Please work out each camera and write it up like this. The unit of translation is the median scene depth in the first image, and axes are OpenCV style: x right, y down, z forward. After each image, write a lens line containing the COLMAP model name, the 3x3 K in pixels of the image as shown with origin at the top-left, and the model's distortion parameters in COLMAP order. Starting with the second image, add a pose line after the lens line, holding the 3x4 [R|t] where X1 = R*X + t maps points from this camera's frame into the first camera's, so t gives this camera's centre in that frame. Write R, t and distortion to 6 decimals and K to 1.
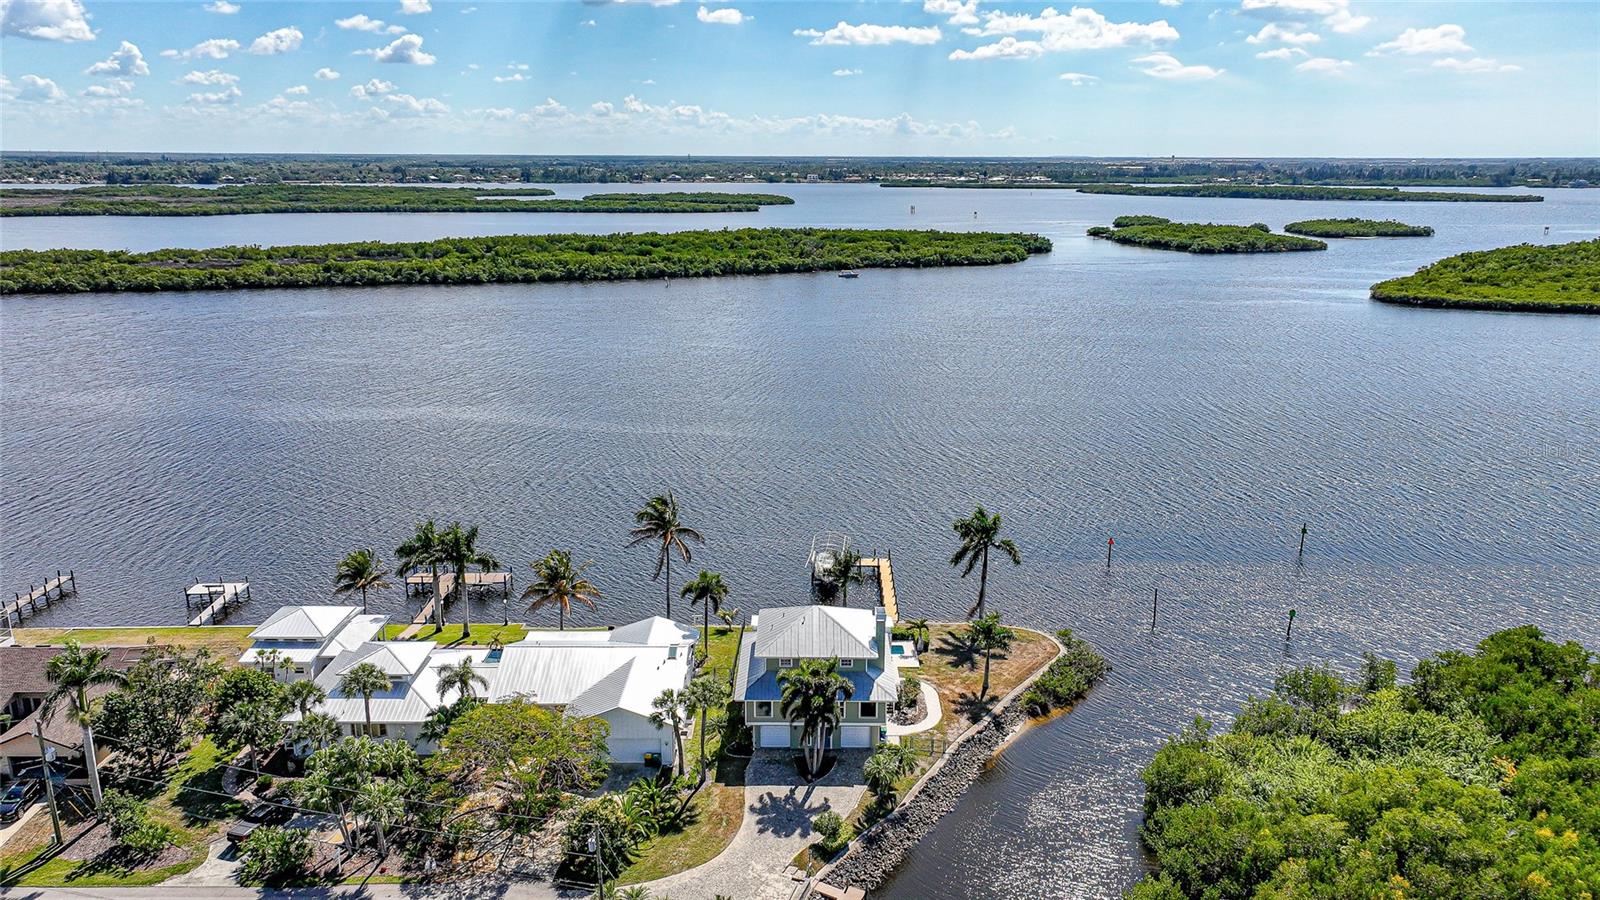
lens RADIAL K [[1134.0, 0, 805.9], [0, 1134.0, 409.9], [0, 0, 1]] dist [-0.000632, 0.004122]
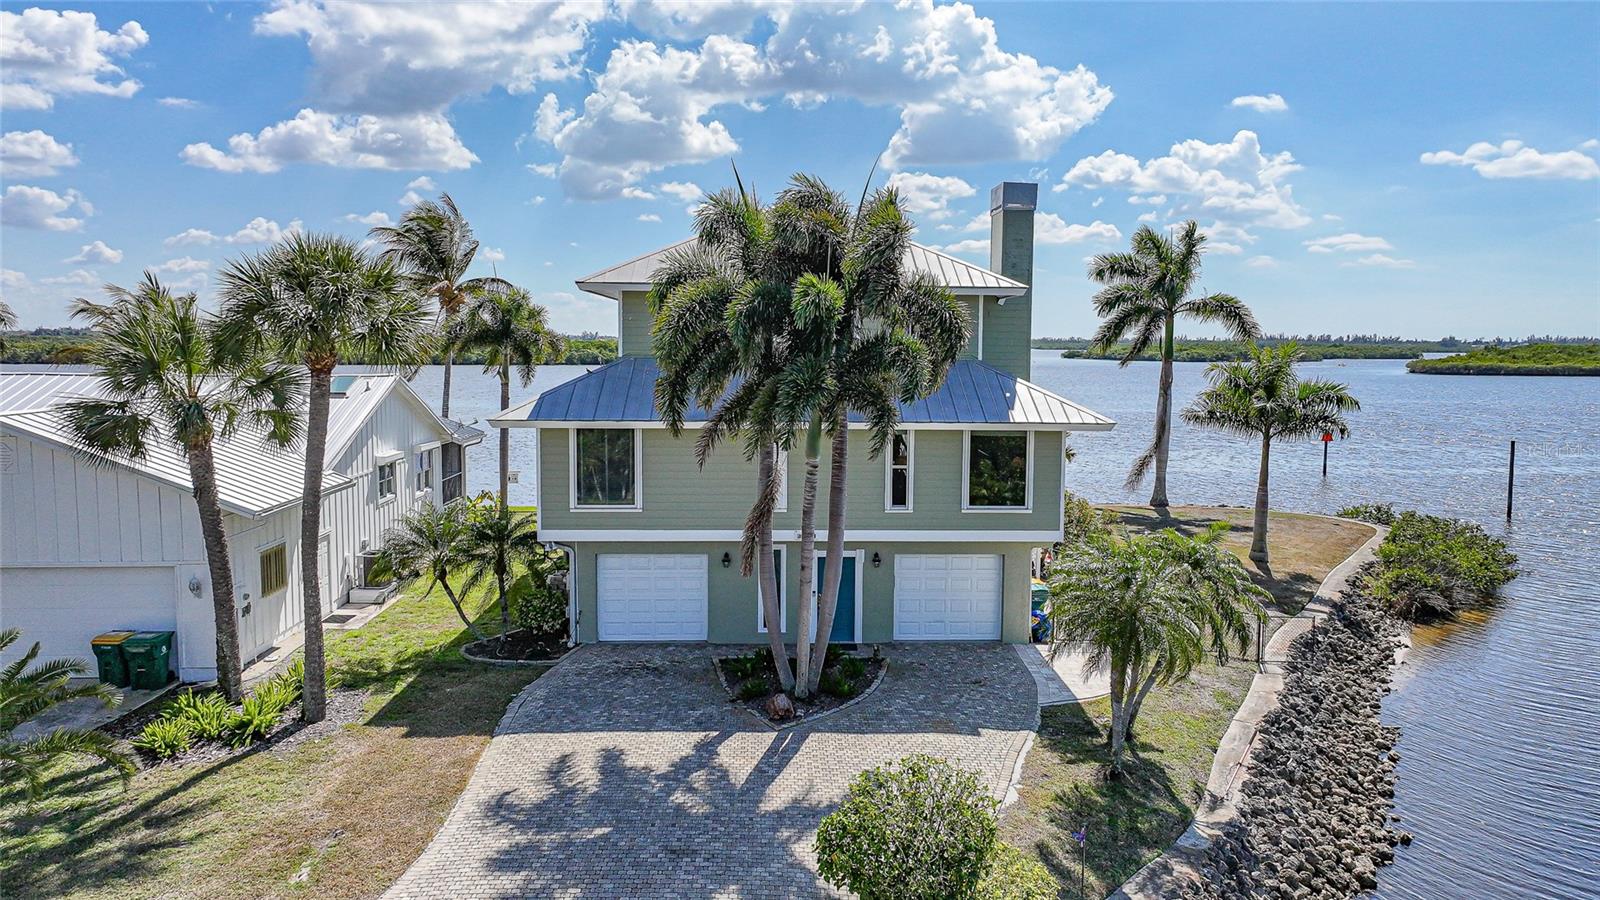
lens RADIAL K [[1116.3, 0, 797.5], [0, 1116.3, 427.2], [0, 0, 1]] dist [0.003722, 0.000690]
pose [[0.999451, -0.003152, 0.032993, -0.001064], [0.008129, 0.988376, -0.151814, 0.292815], [-0.032131, 0.151999, 0.987858, 0.739447]]
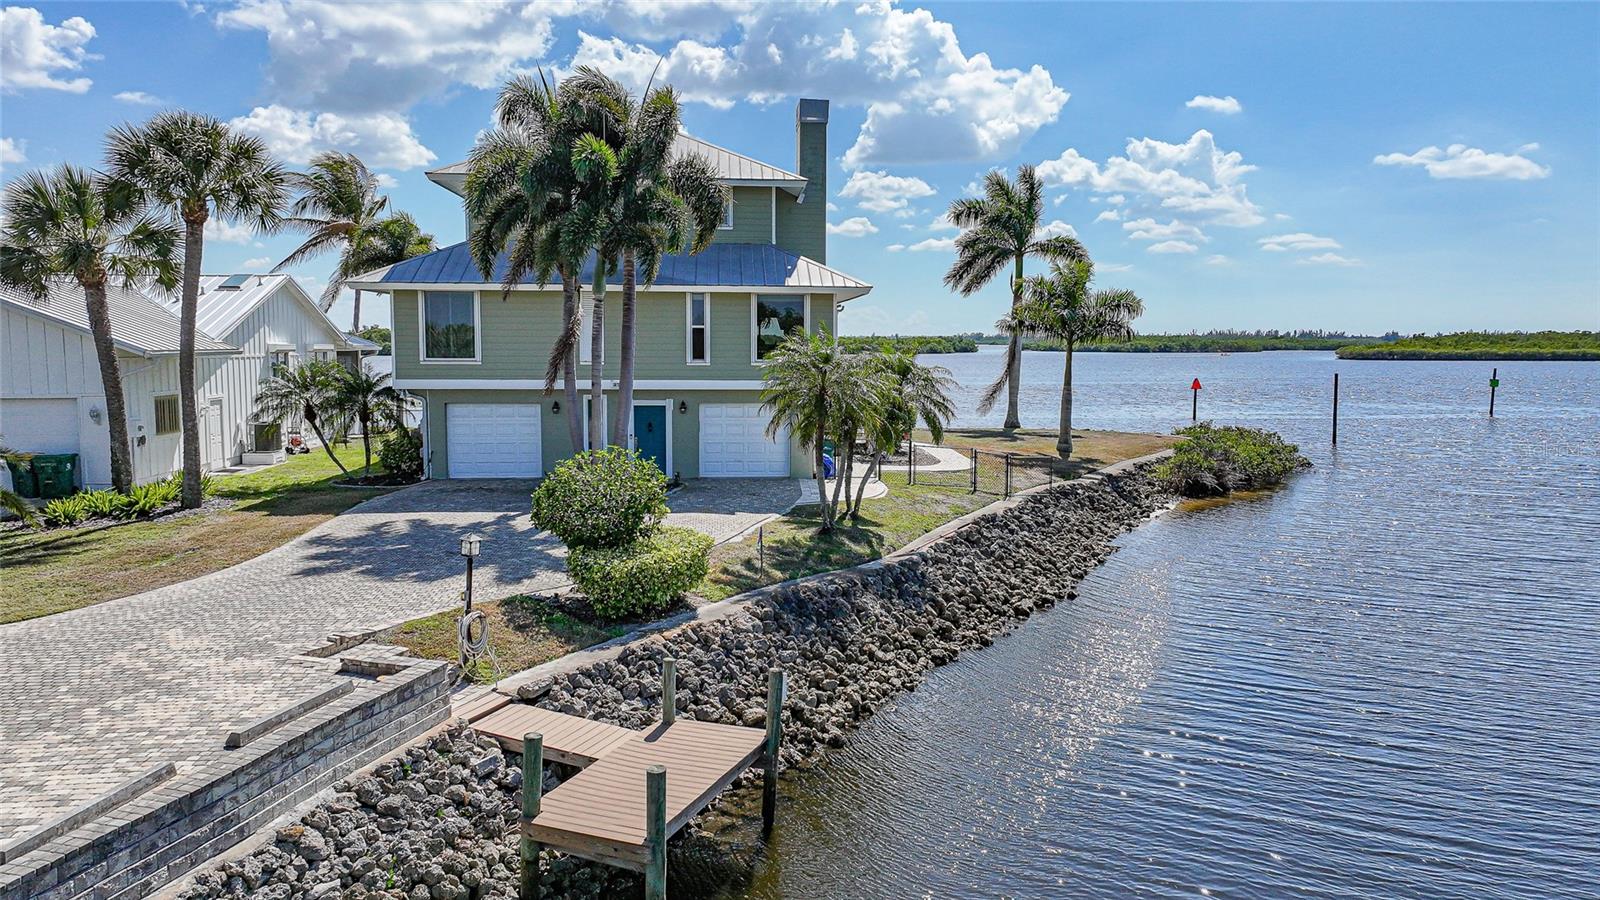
lens RADIAL K [[1118.9, 0, 802.0], [0, 1118.9, 433.4], [0, 0, 1]] dist [0.000770, 0.007383]
pose [[0.997350, -0.009071, 0.072184, 0.037929], [0.019479, 0.989268, -0.144810, 0.338872], [-0.070095, 0.145833, 0.986823, 0.689335]]
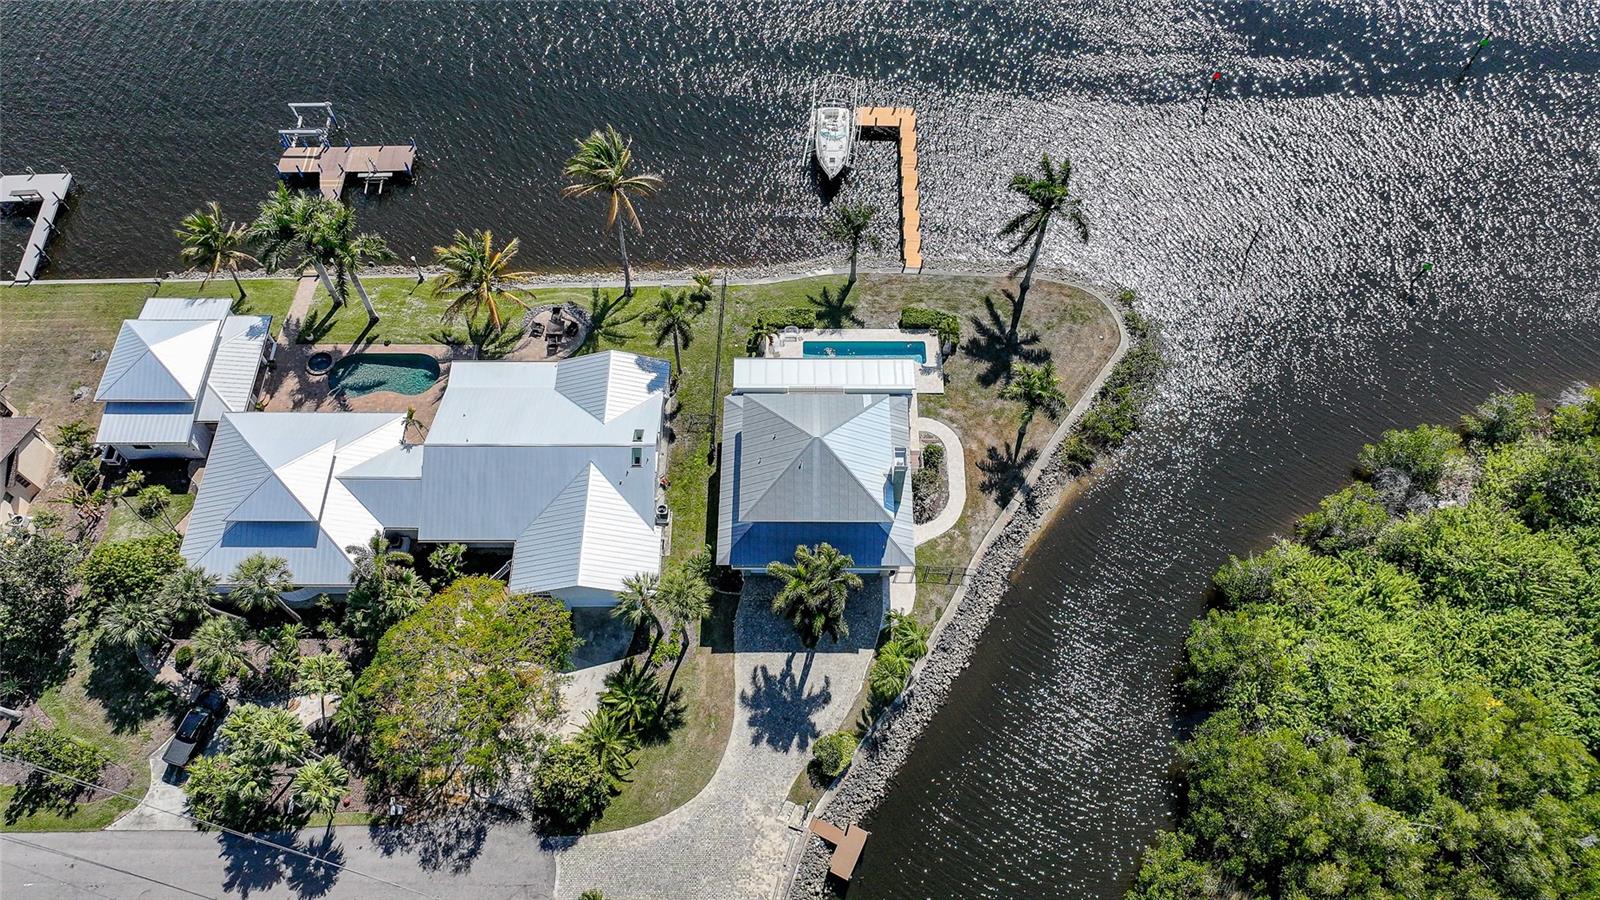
lens RADIAL K [[1116.3, 0, 797.5], [0, 1116.3, 427.2], [0, 0, 1]] dist [0.003722, 0.000690]
pose [[0.999992, 0.003775, 0.001505, -0.006780], [-0.003669, 0.679194, 0.733950, -0.403018], [0.001749, -0.733950, 0.679202, 0.518356]]
